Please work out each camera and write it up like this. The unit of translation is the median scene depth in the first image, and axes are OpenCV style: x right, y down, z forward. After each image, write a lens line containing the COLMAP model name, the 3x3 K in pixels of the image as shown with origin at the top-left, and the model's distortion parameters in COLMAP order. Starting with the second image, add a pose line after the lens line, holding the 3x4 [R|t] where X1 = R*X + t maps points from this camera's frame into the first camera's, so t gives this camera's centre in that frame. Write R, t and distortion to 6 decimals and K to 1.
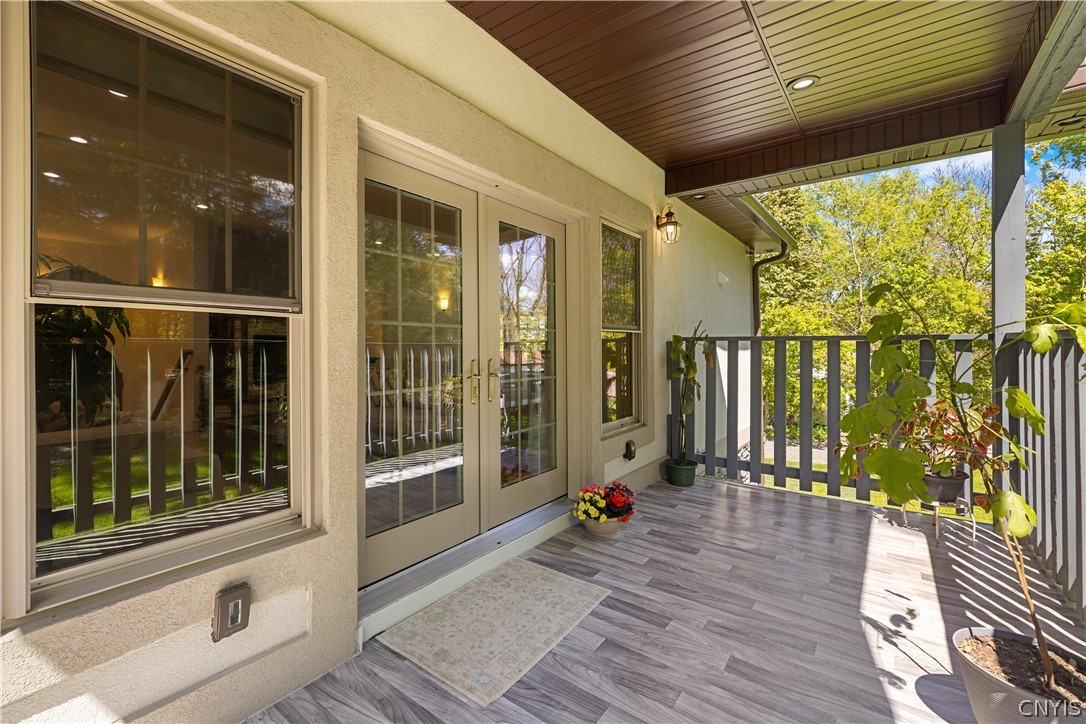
lens RADIAL K [[467.5, 0, 536.3], [0, 467.5, 351.5], [0, 0, 1]] dist [0.009101, 0.000670]
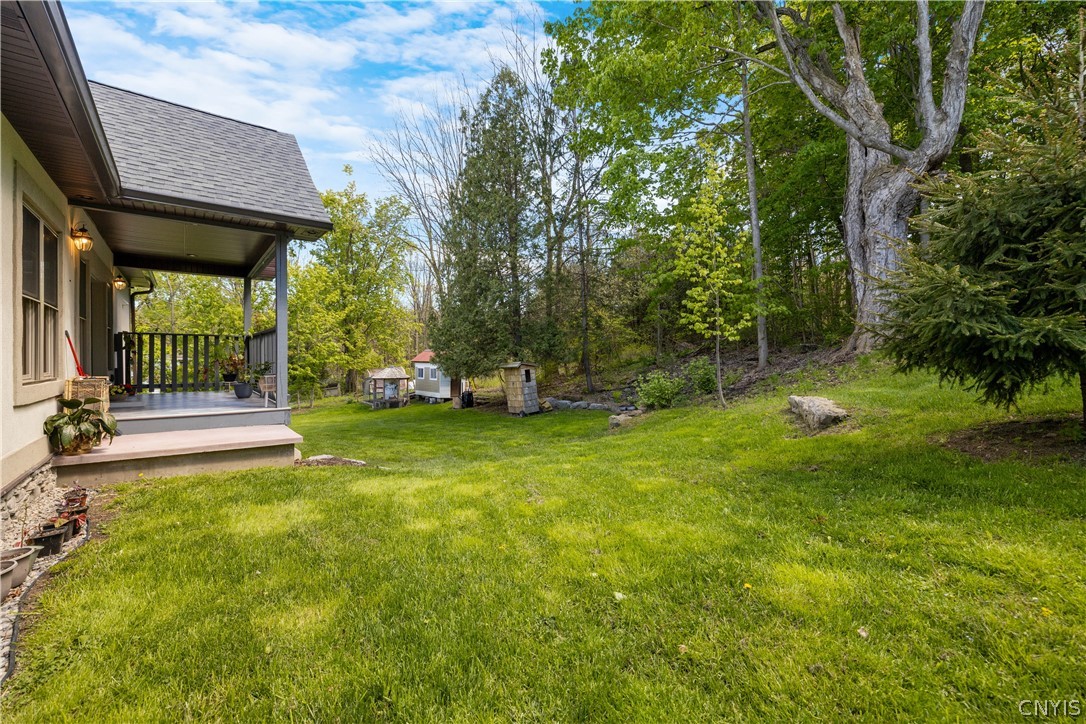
lens RADIAL K [[467.5, 0, 534.1], [0, 467.5, 359.1], [0, 0, 1]] dist [0.009101, 0.000670]
pose [[0.279203, 0.000693, 0.960232, -2.173500], [0.004939, 0.999985, -0.002158, 0.191572], [-0.960219, 0.005345, 0.279195, -2.502257]]
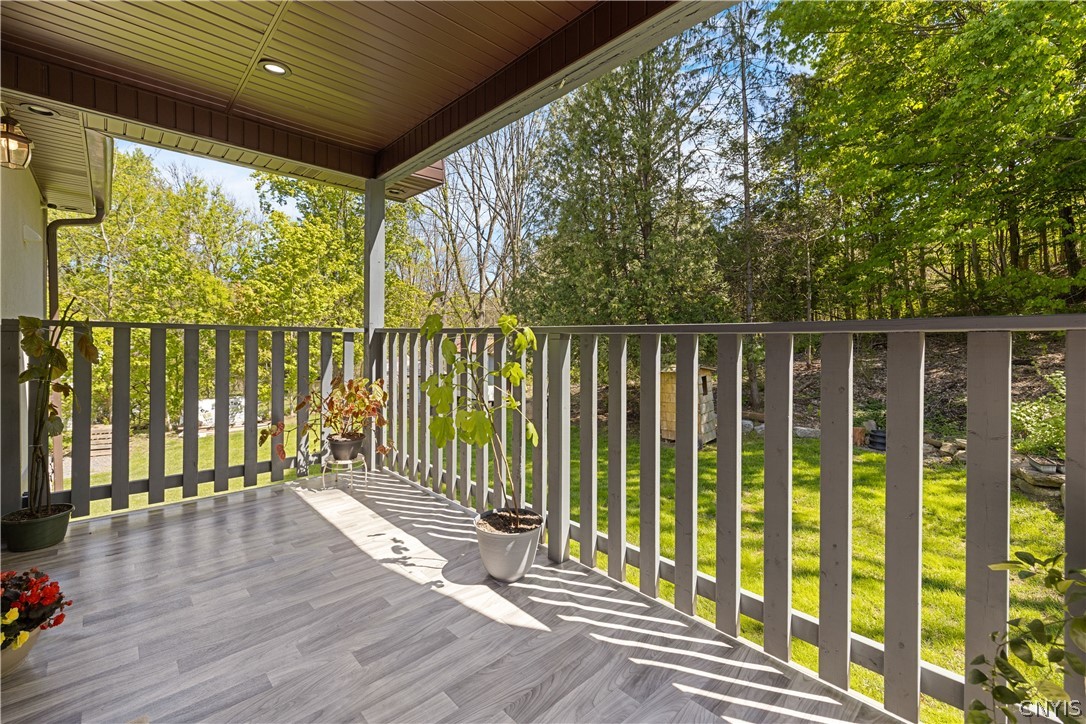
lens RADIAL K [[467.5, 0, 541.5], [0, 467.5, 340.9], [0, 0, 1]] dist [0.009101, 0.000670]
pose [[0.168905, -0.000019, 0.985632, -0.353337], [-0.000252, 1.000000, 0.000063, -0.000987], [-0.985632, -0.000259, 0.168905, 0.327762]]
